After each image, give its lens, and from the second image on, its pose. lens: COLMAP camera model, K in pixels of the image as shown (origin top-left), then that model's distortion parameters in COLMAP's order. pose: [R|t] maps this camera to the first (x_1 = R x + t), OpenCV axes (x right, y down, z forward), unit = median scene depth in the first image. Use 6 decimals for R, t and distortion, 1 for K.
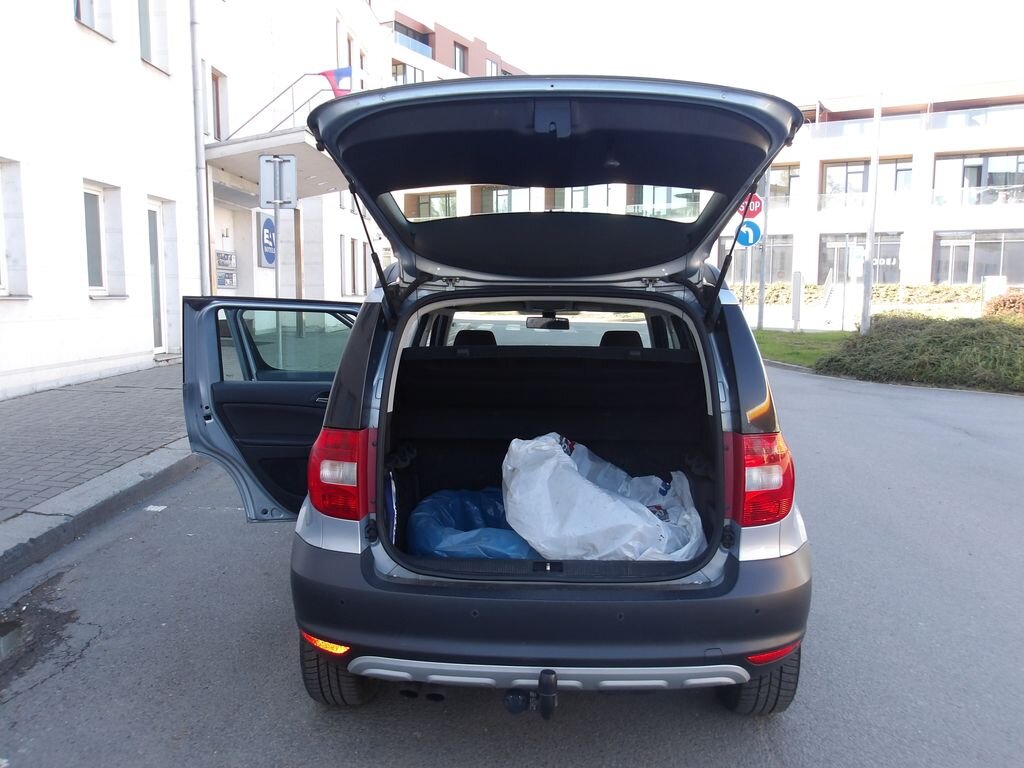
lens RADIAL K [[843.7, 0, 512.0], [0, 843.7, 384.0], [0, 0, 1]] dist [0.002558, -0.003728]
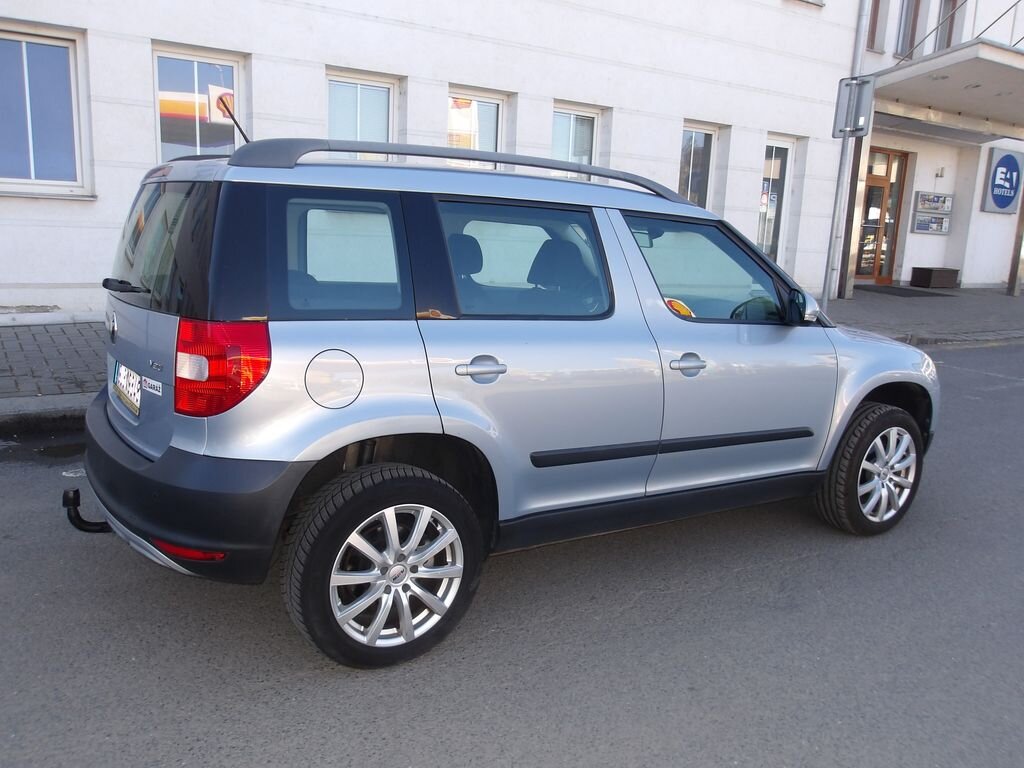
lens RADIAL K [[843.7, 0, 512.0], [0, 843.7, 384.0], [0, 0, 1]] dist [0.002558, -0.003728]
pose [[0.573483, 0.178108, -0.799622, 0.159203], [-0.133370, 0.983356, 0.123381, -0.006130], [0.808288, 0.035888, 0.587692, 0.103074]]
